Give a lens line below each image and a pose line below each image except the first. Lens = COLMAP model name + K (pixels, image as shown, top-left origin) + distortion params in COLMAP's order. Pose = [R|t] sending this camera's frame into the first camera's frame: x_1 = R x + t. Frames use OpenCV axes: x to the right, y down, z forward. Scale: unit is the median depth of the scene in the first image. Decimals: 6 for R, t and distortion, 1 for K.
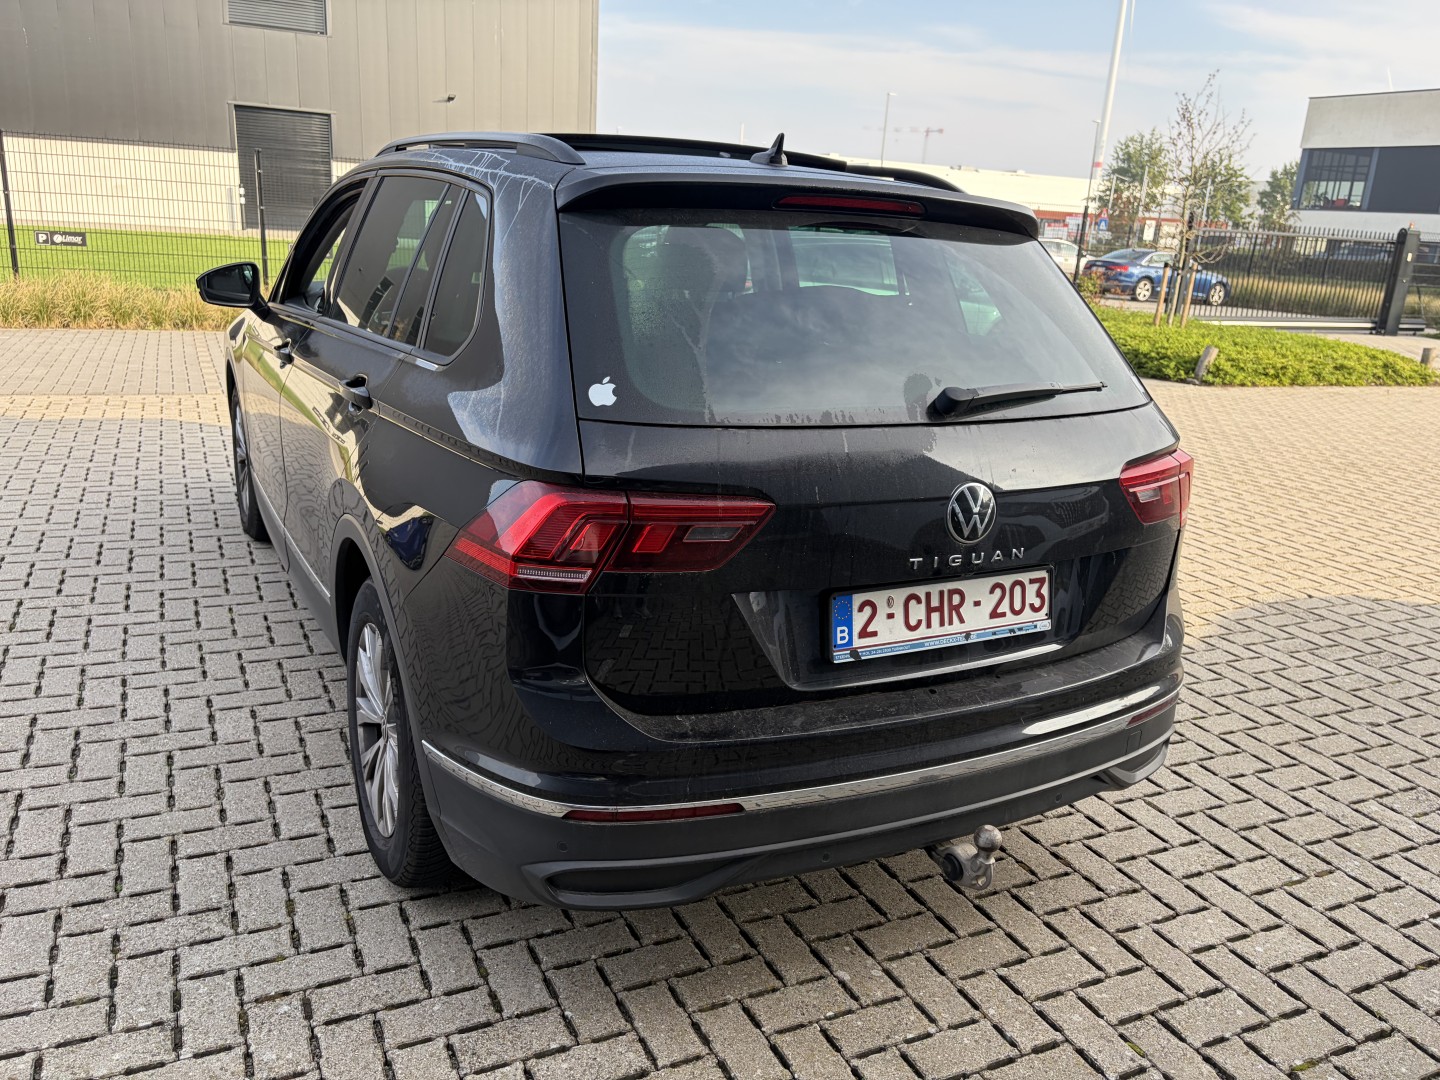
lens RADIAL K [[1079.2, 0, 720.0], [0, 1079.2, 540.0], [0, 0, 1]] dist [0.068265, -0.082957]
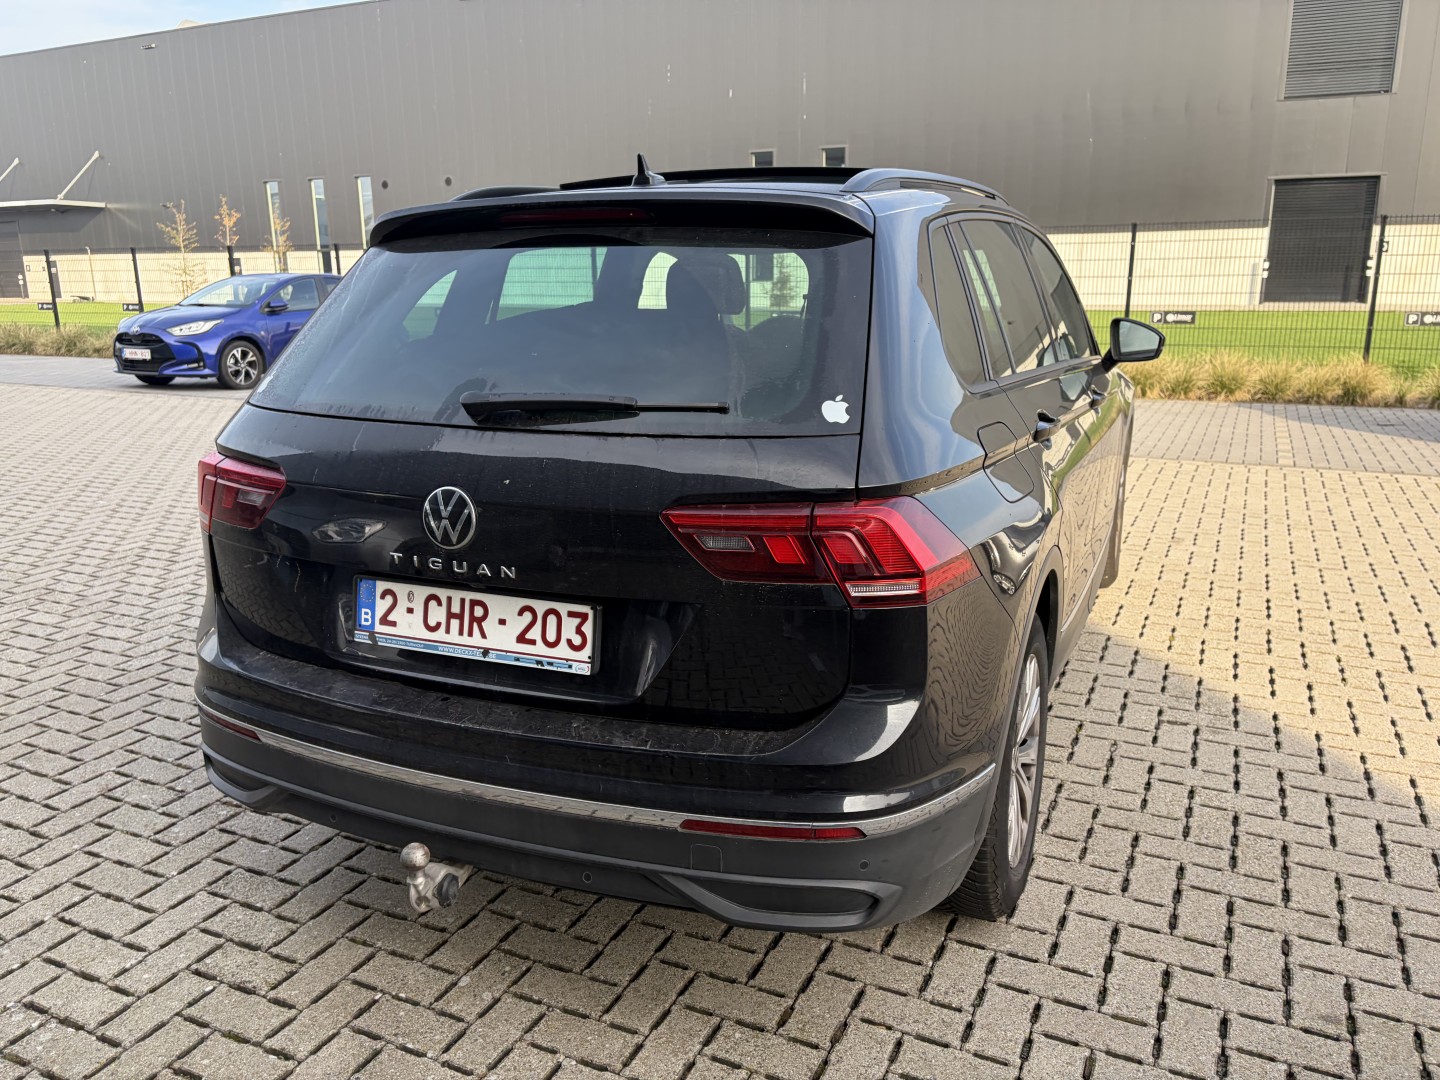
lens RADIAL K [[1079.2, 0, 720.0], [0, 1079.2, 540.0], [0, 0, 1]] dist [0.068265, -0.082957]
pose [[0.628773, 0.119863, -0.768295, 1.085334], [-0.171431, 0.985105, 0.013389, -0.057295], [0.758456, 0.123290, 0.639956, 0.540917]]
